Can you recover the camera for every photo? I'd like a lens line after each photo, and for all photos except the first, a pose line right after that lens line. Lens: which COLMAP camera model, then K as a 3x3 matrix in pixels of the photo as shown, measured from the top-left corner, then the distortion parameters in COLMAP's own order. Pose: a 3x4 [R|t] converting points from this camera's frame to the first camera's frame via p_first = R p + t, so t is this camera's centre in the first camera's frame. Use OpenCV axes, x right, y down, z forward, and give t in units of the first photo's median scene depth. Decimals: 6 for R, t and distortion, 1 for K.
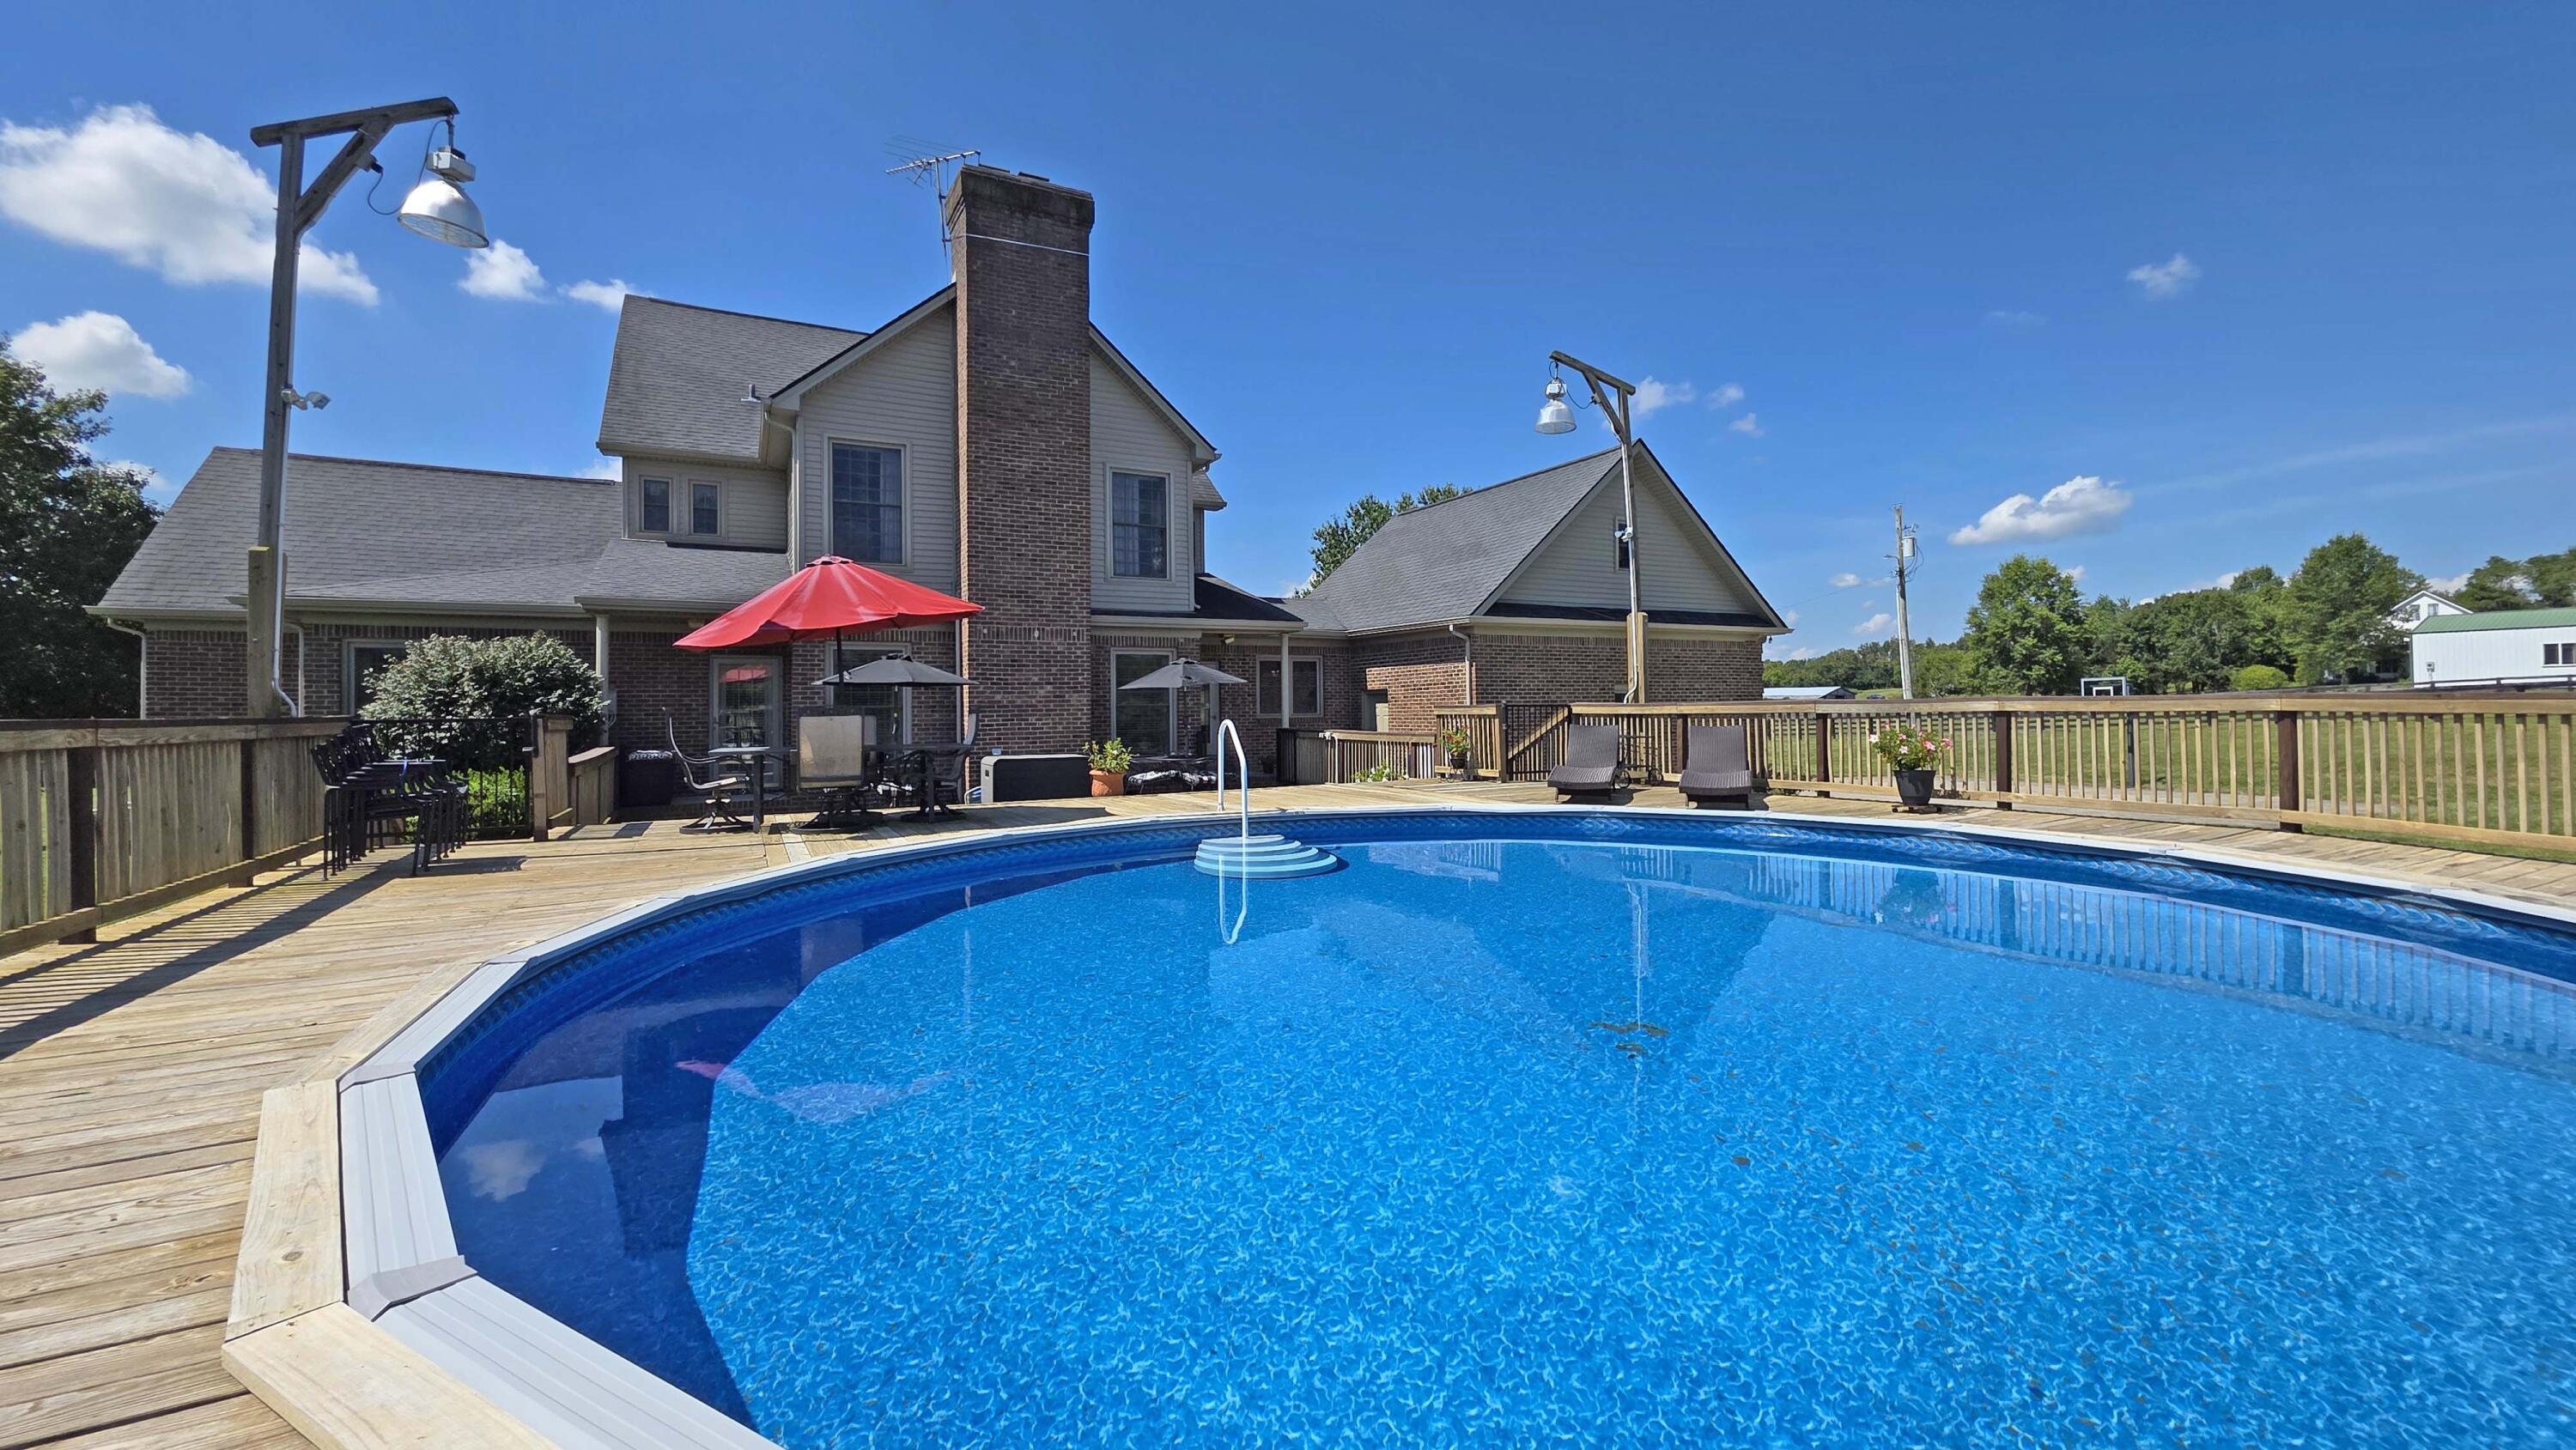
lens RADIAL K [[1019.8, 0, 1299.8], [0, 1019.8, 698.1], [0, 0, 1]] dist [-0.008804, -0.000031]
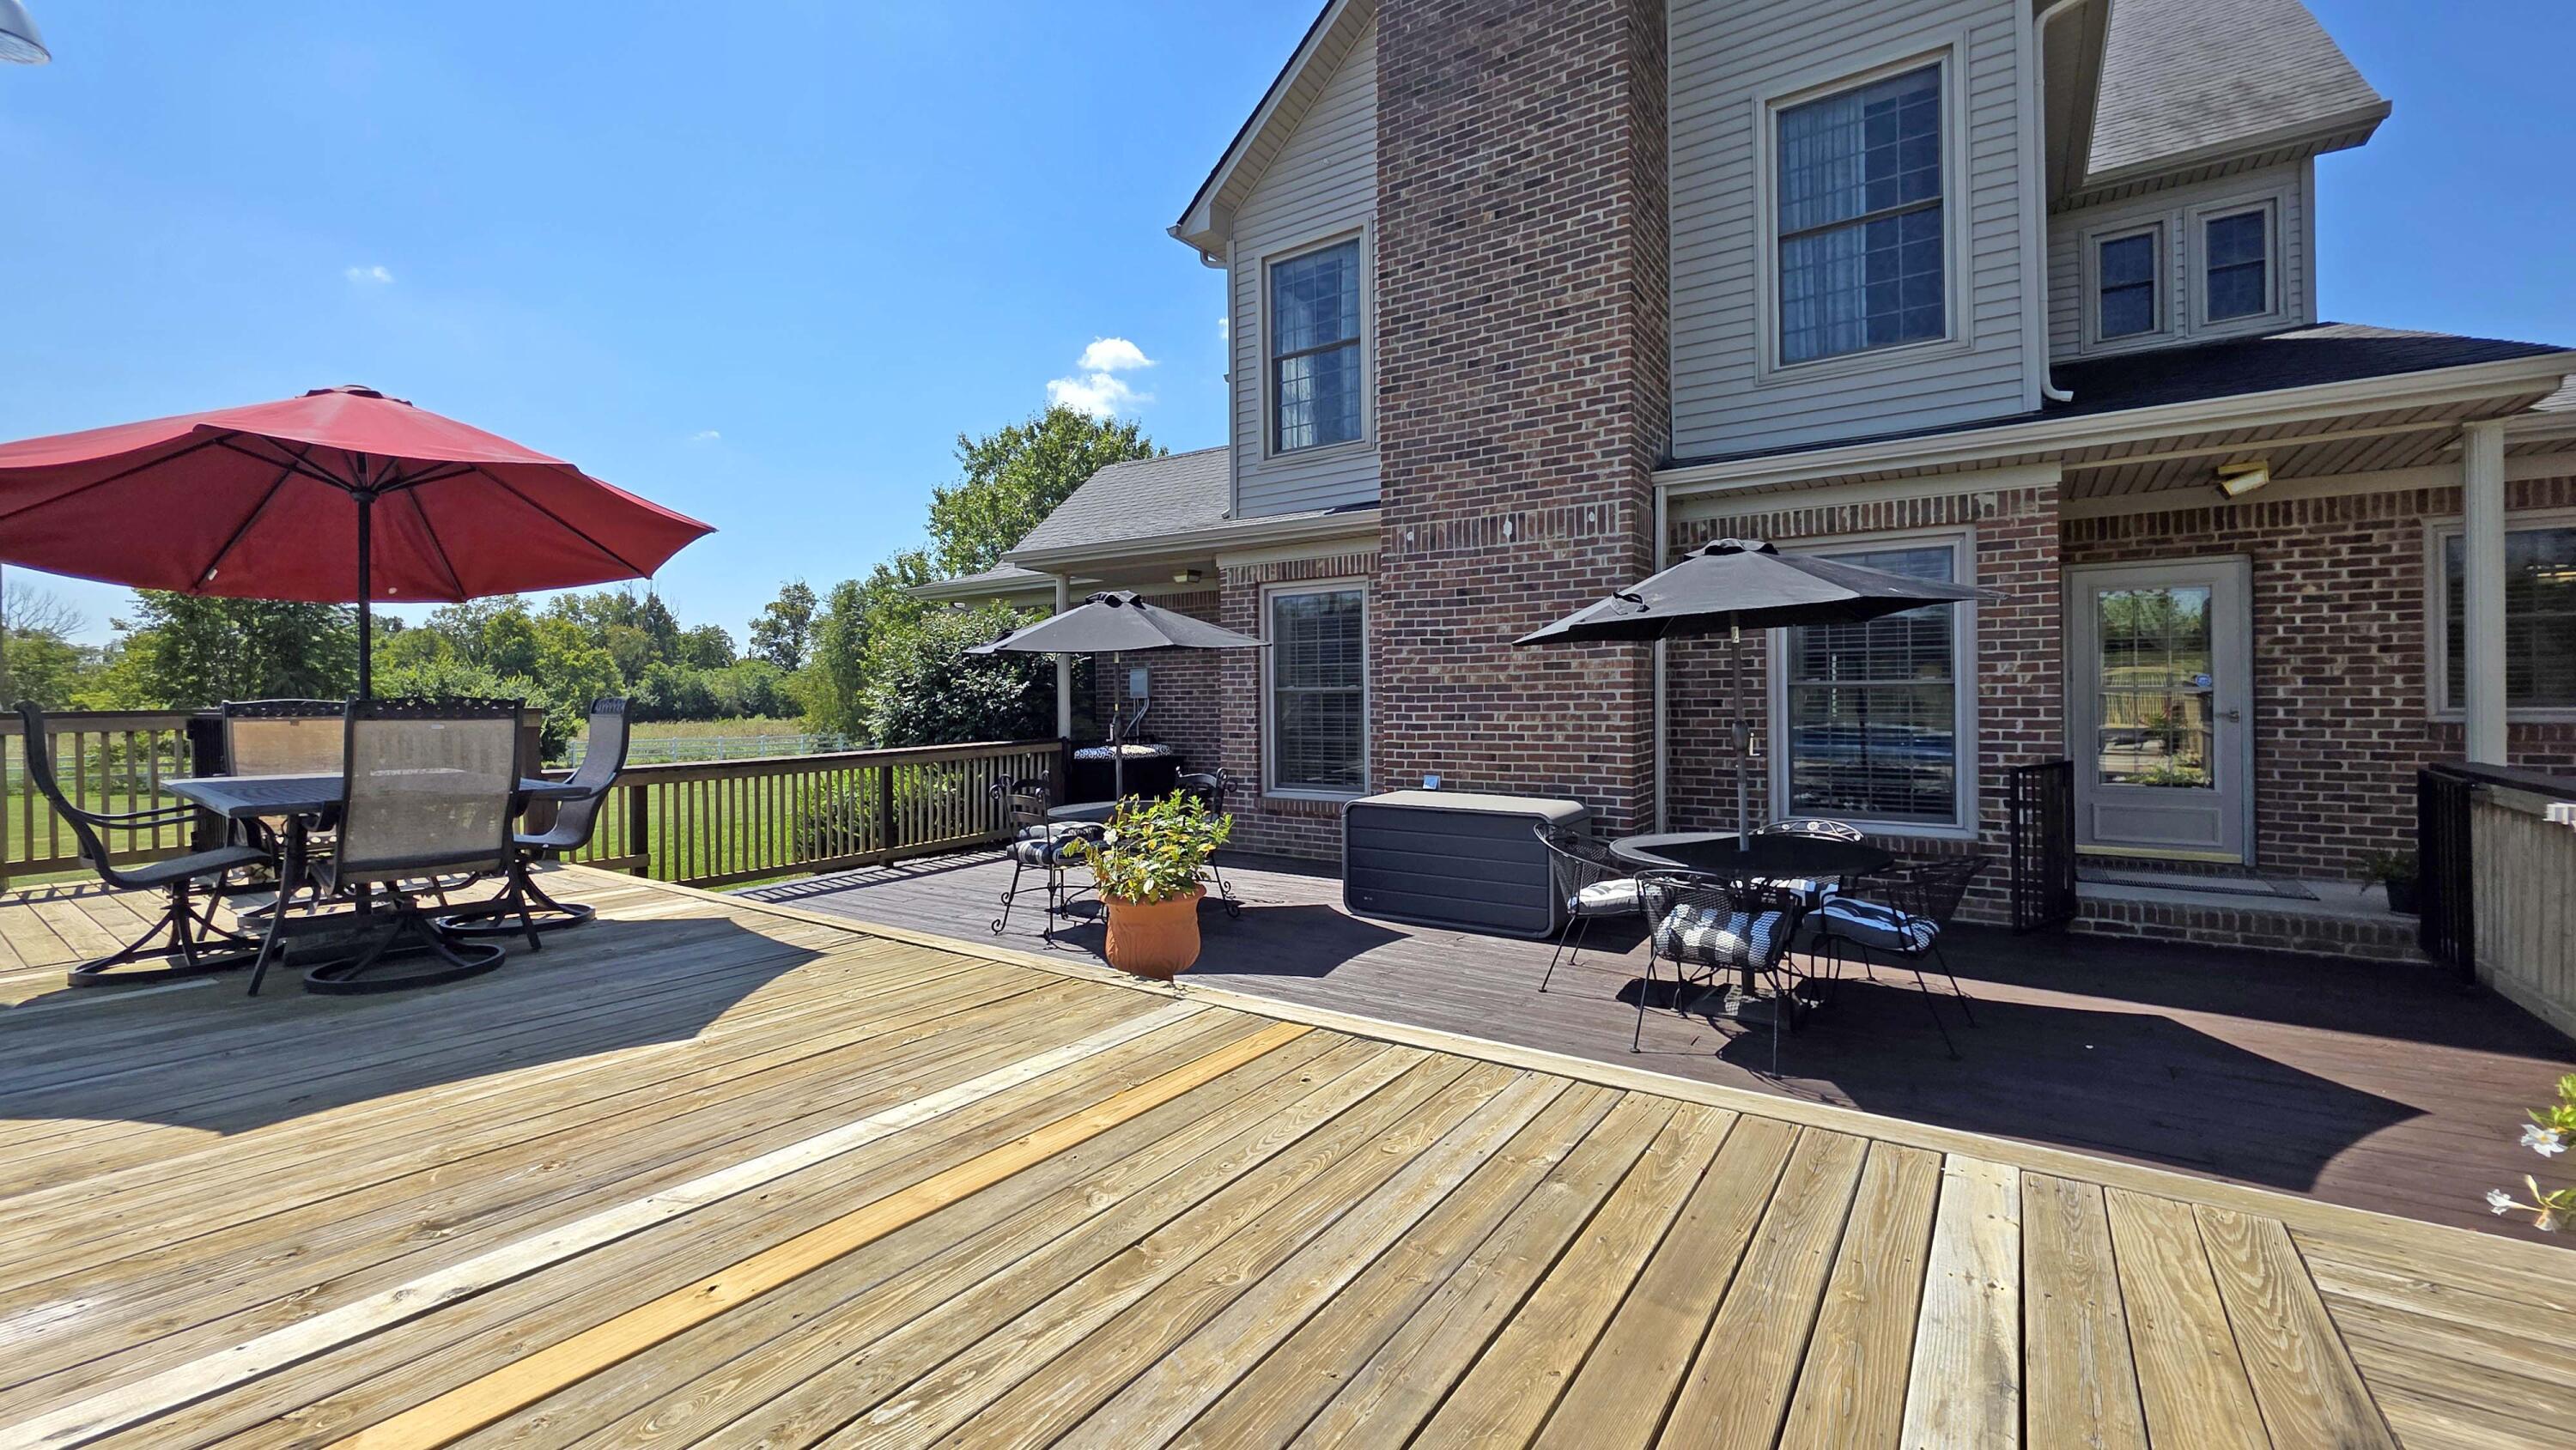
lens RADIAL K [[1019.8, 0, 1279.6], [0, 1019.8, 706.3], [0, 0, 1]] dist [-0.008804, -0.000031]
pose [[0.442944, 0.011721, -0.896473, 0.089178], [0.007716, 0.999828, 0.016885, 0.006377], [0.896516, -0.014396, 0.442777, 0.613874]]
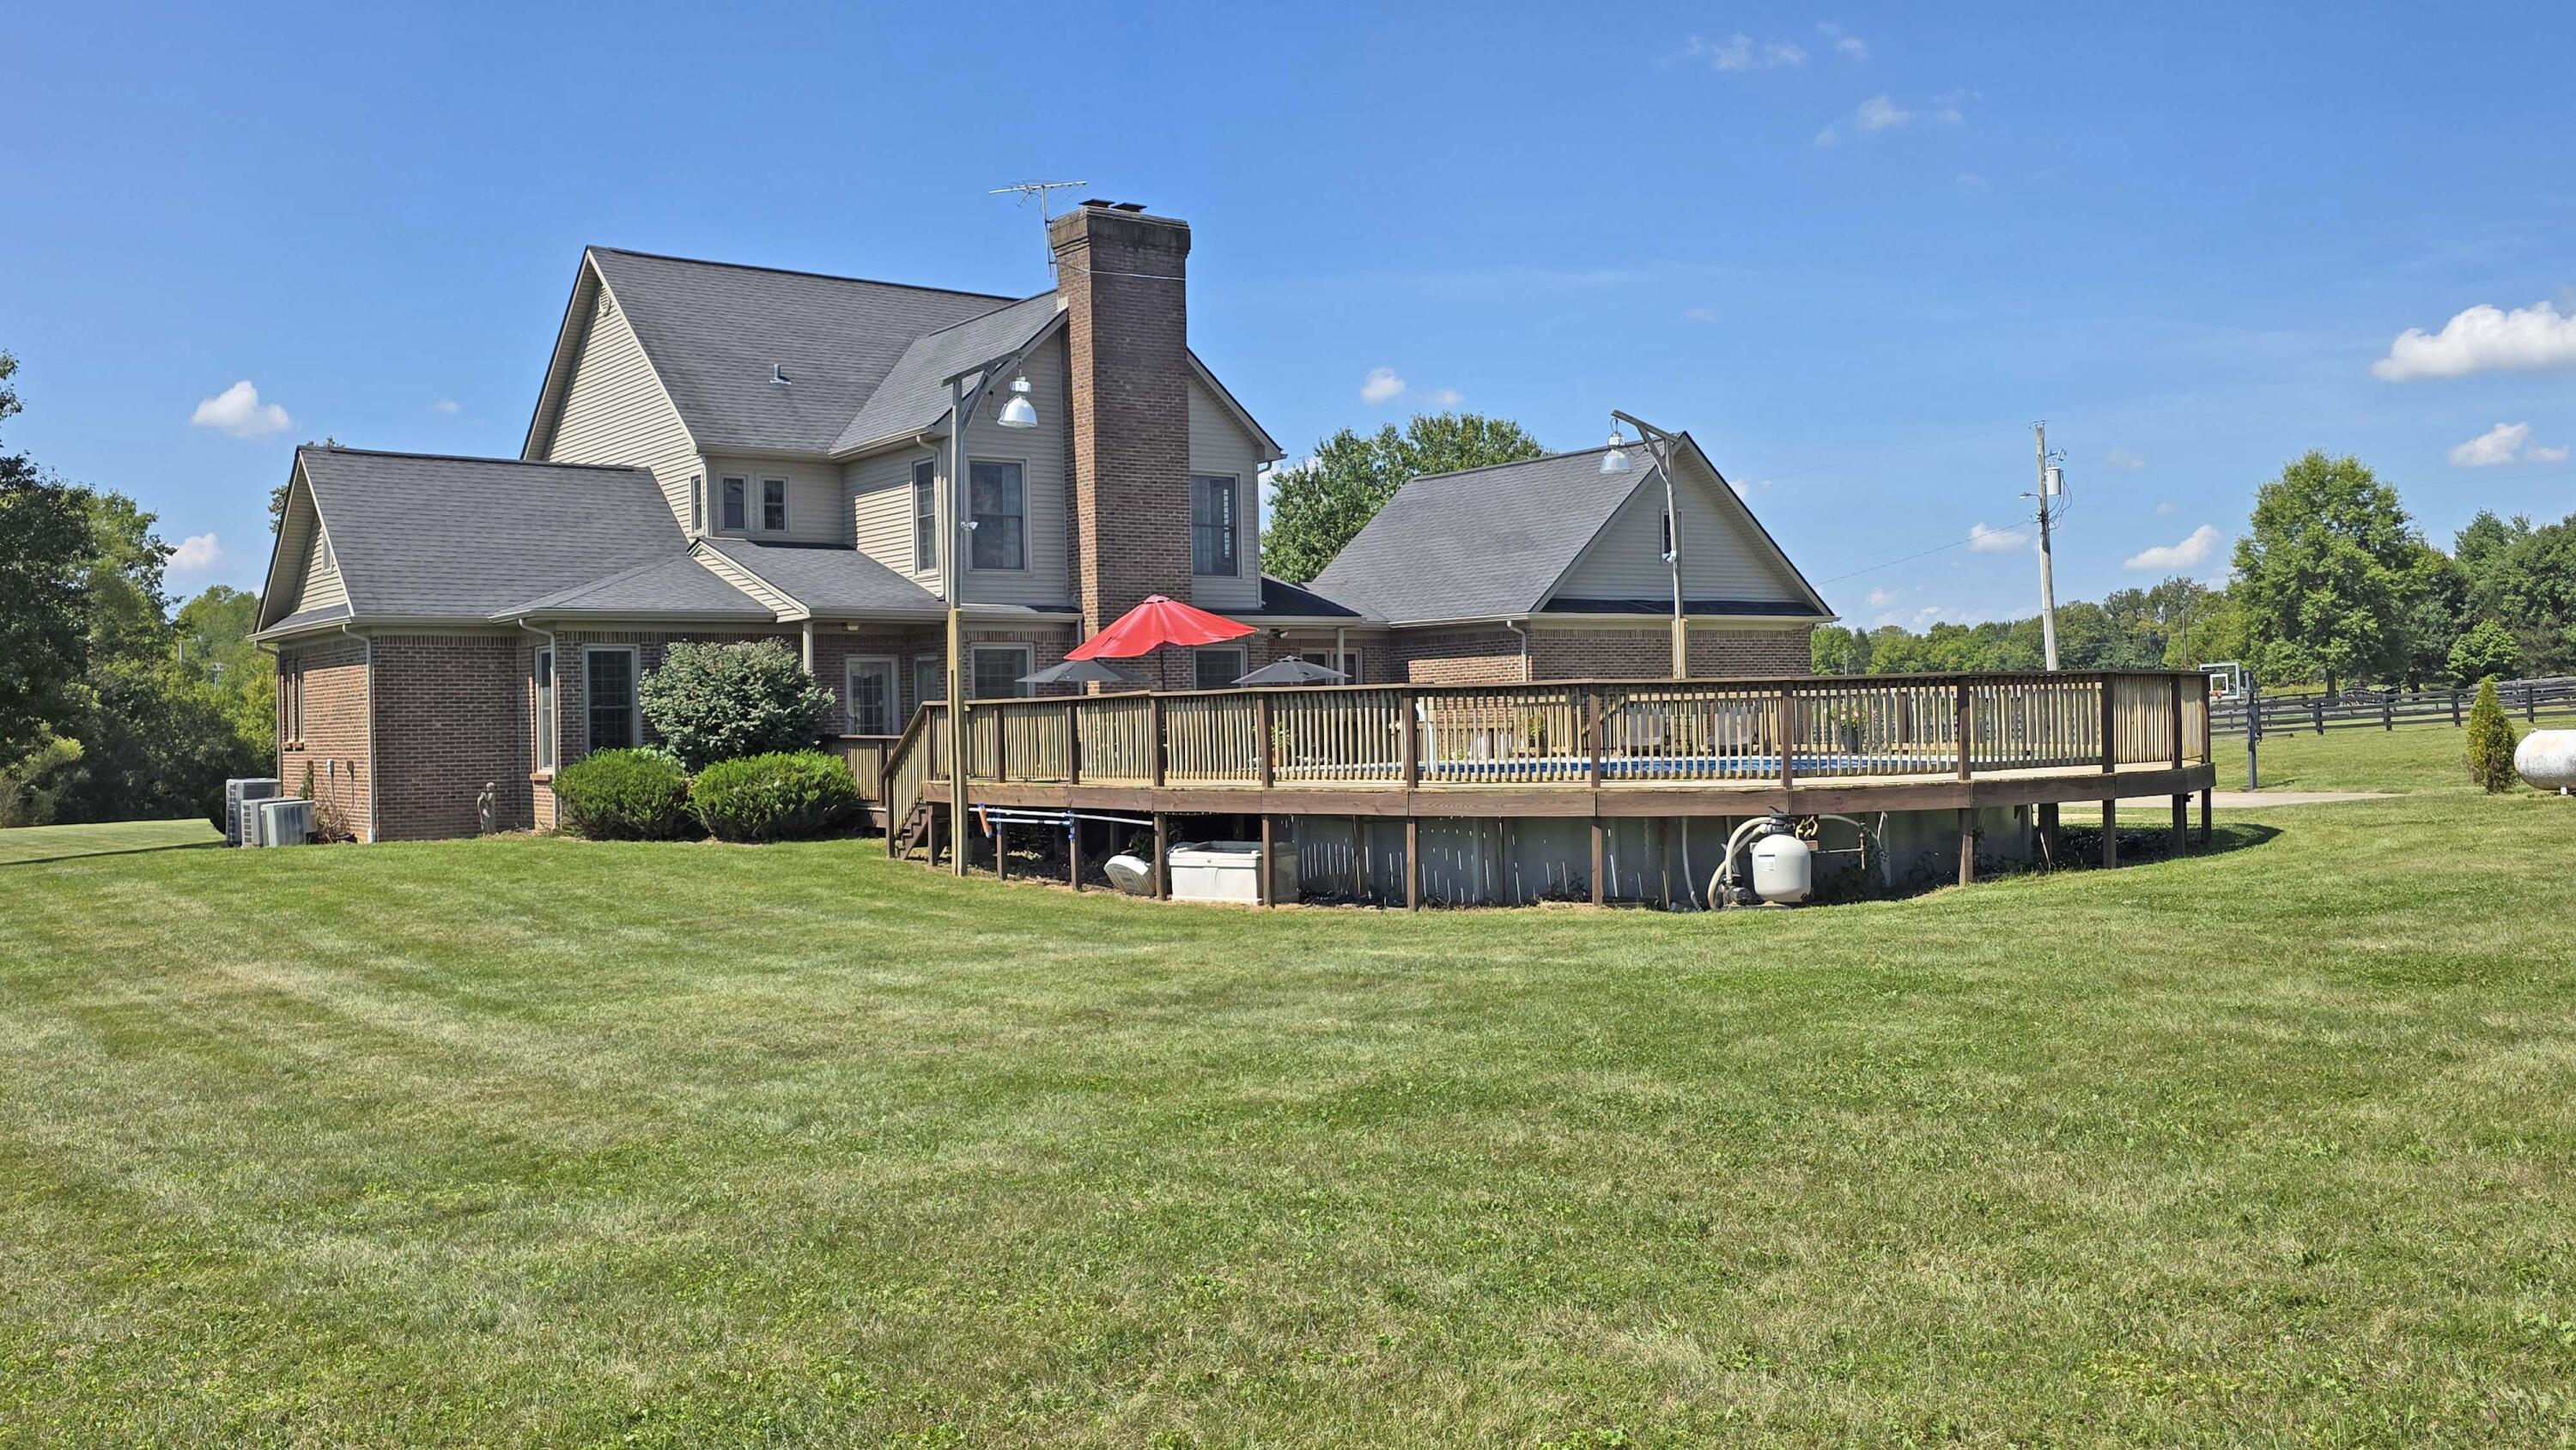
lens RADIAL K [[2165.3, 0, 1278.7], [0, 2165.3, 731.4], [0, 0, 1]] dist [0.013905, 0.000407]
pose [[0.991691, -0.008907, 0.128335, -0.363719], [0.007220, 0.999881, 0.013600, 0.009676], [-0.128441, -0.012561, 0.991638, -1.146653]]
